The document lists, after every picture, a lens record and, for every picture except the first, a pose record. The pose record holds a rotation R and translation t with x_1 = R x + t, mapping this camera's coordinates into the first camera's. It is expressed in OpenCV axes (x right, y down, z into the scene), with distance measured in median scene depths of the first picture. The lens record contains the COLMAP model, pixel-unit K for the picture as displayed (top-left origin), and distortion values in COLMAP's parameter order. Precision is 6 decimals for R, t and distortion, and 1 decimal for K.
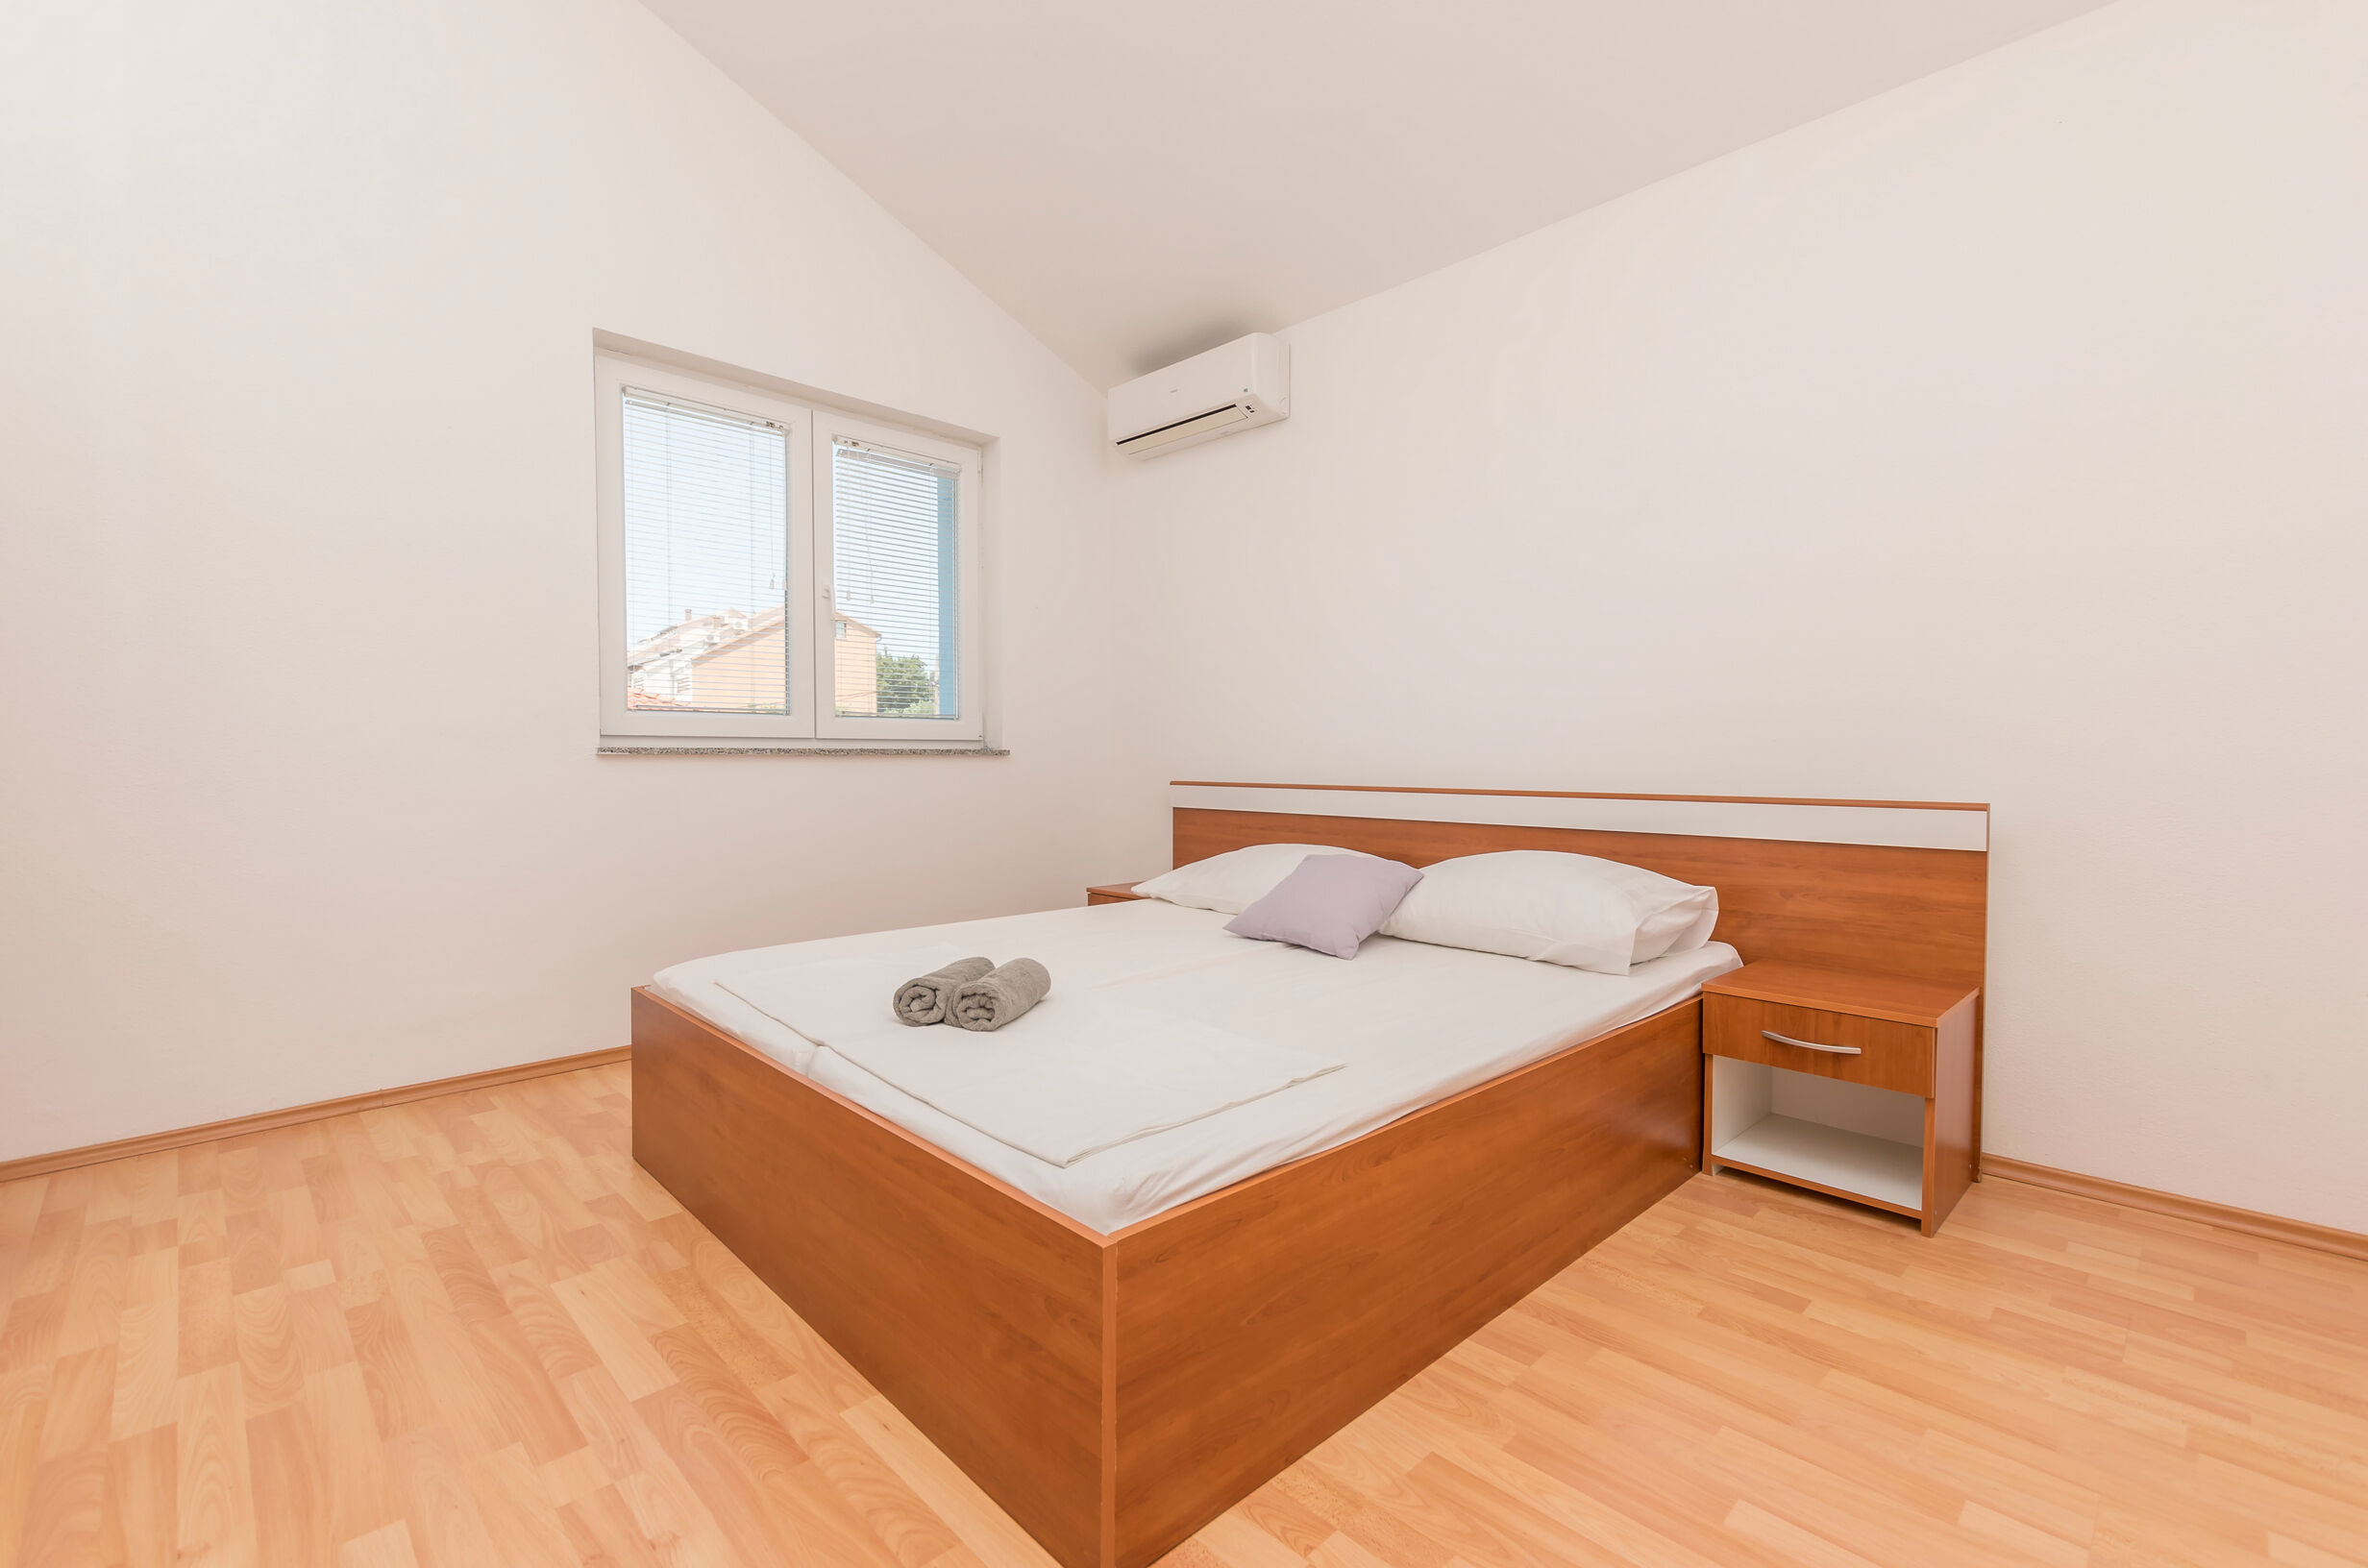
lens RADIAL K [[1020.1, 0, 1184.0], [0, 1020.1, 784.0], [0, 0, 1]] dist [0.000490, 0.000147]
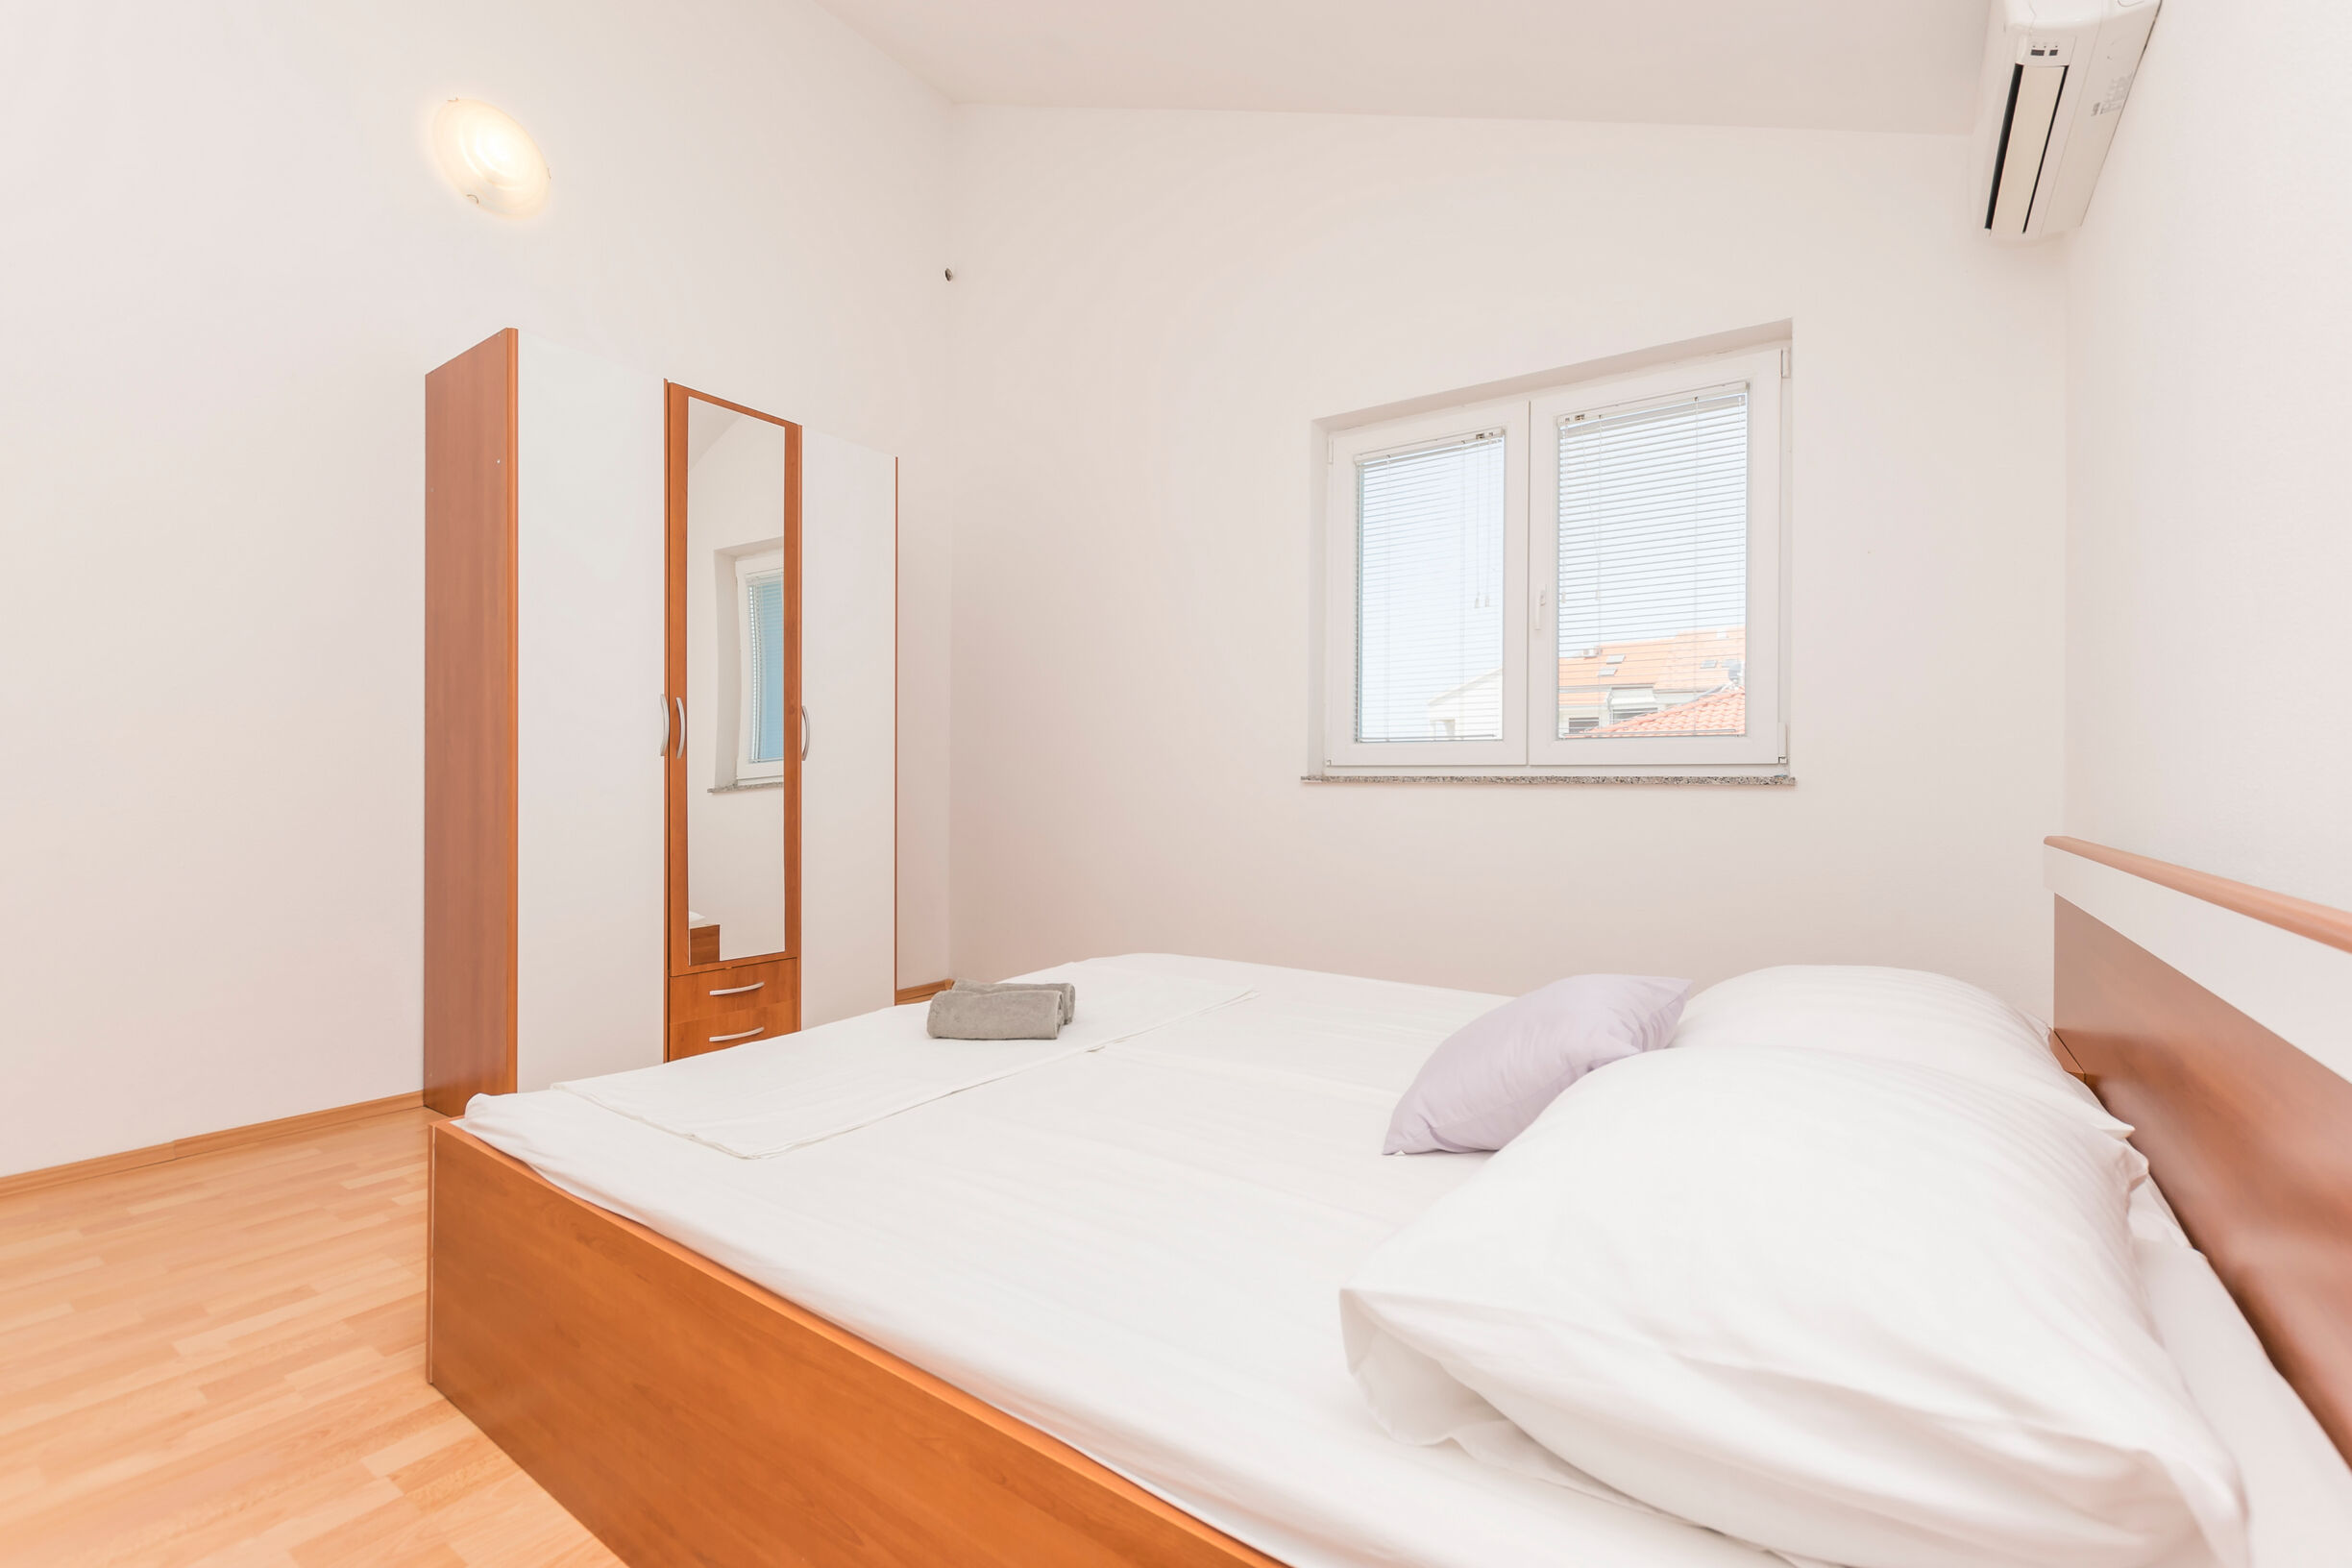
lens RADIAL K [[1013.3, 0, 1176.0], [0, 1013.3, 784.0], [0, 0, 1]] dist [0.000490, 0.000147]
pose [[0.161779, 0.002824, -0.986823, 0.461324], [-0.034974, 0.999384, -0.002874, -0.014741], [0.986207, 0.034978, 0.161779, 0.552706]]
